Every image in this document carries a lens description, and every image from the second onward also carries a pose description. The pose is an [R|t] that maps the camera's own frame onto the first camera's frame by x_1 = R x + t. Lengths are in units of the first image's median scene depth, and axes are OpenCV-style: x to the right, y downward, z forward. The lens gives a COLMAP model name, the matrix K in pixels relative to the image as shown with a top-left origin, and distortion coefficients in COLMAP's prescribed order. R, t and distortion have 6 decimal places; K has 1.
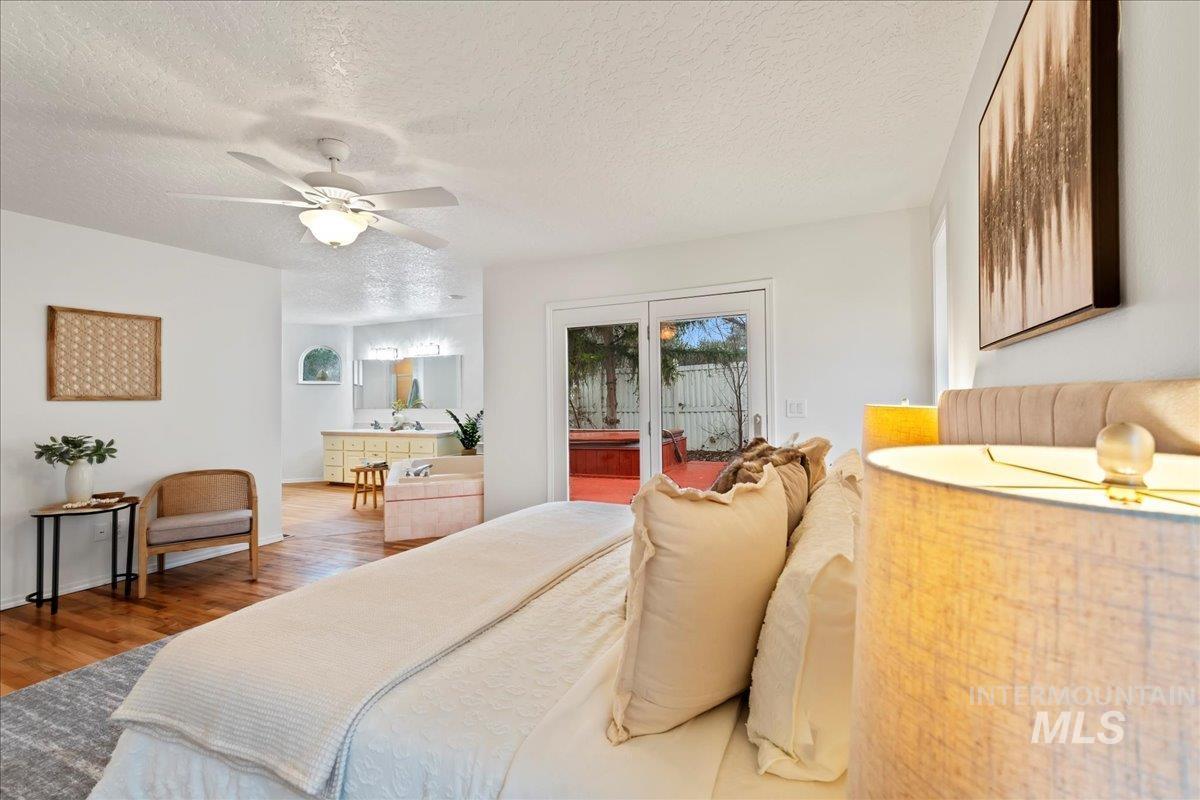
lens RADIAL K [[515.9, 0, 601.1], [0, 515.9, 405.3], [0, 0, 1]] dist [0.020799, 0.000048]
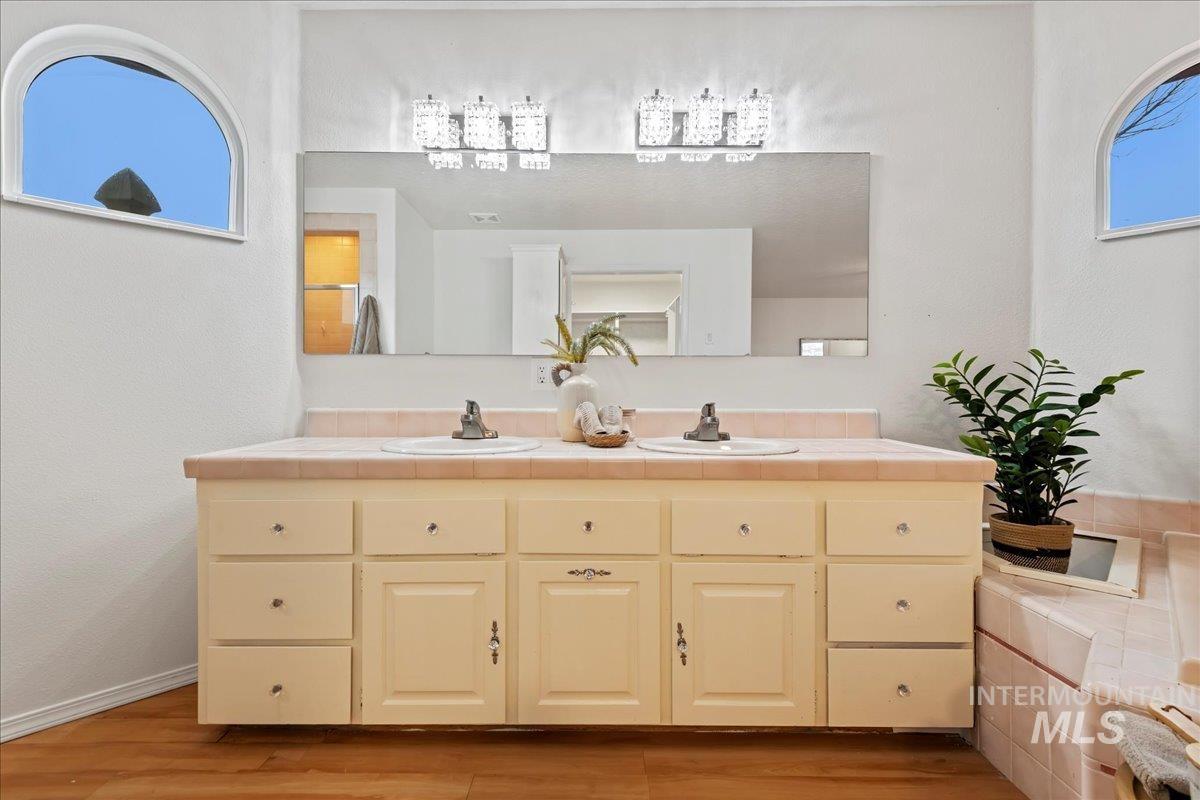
lens RADIAL K [[559.3, 0, 600.0], [0, 559.3, 400.0], [0, 0, 1]] dist [0.021939, 0.000064]
pose [[0.911046, 0.009990, 0.412184, -0.503274], [-0.009791, 0.999949, -0.002595, 0.029296], [-0.412189, -0.001672, 0.911097, 0.776735]]
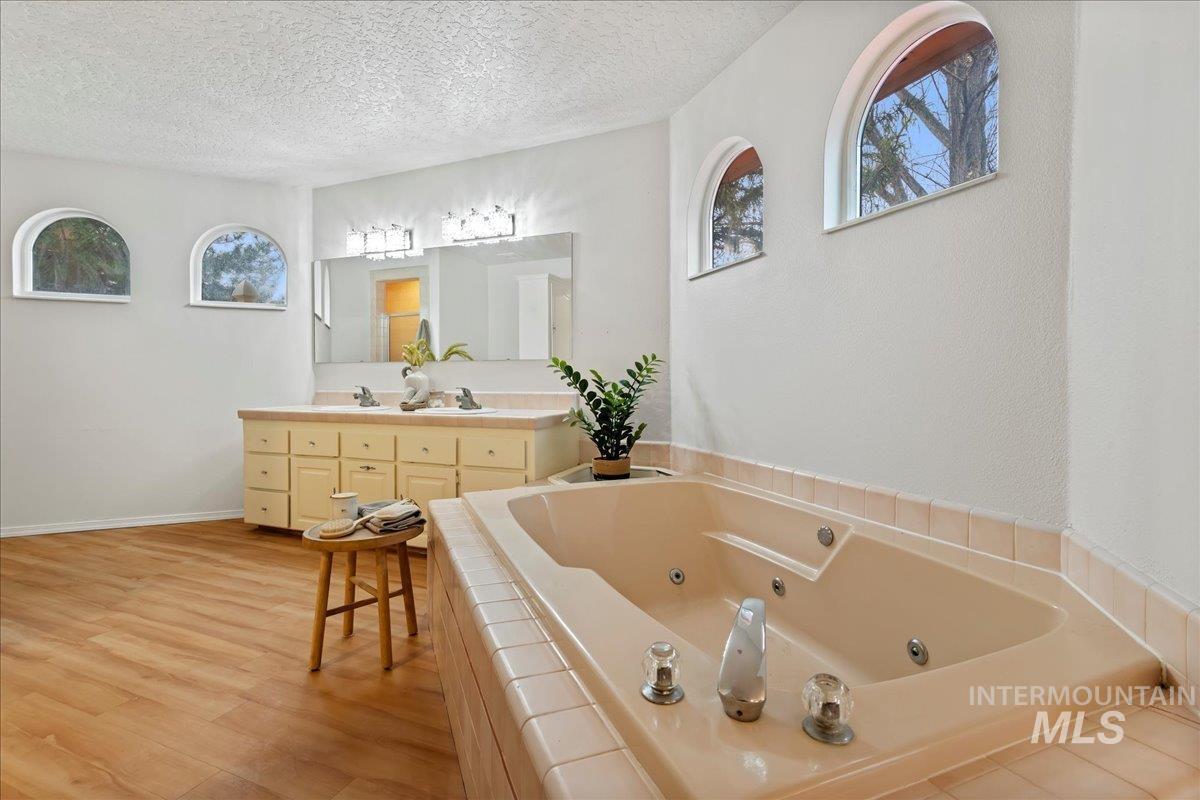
lens RADIAL K [[545.7, 0, 596.5], [0, 545.7, 396.3], [0, 0, 1]] dist [0.022598, -0.000006]
pose [[0.999395, 0.010629, 0.033123, -0.257384], [-0.011191, 0.999796, 0.016839, 0.028065], [-0.032937, -0.017200, 0.999309, 0.536054]]
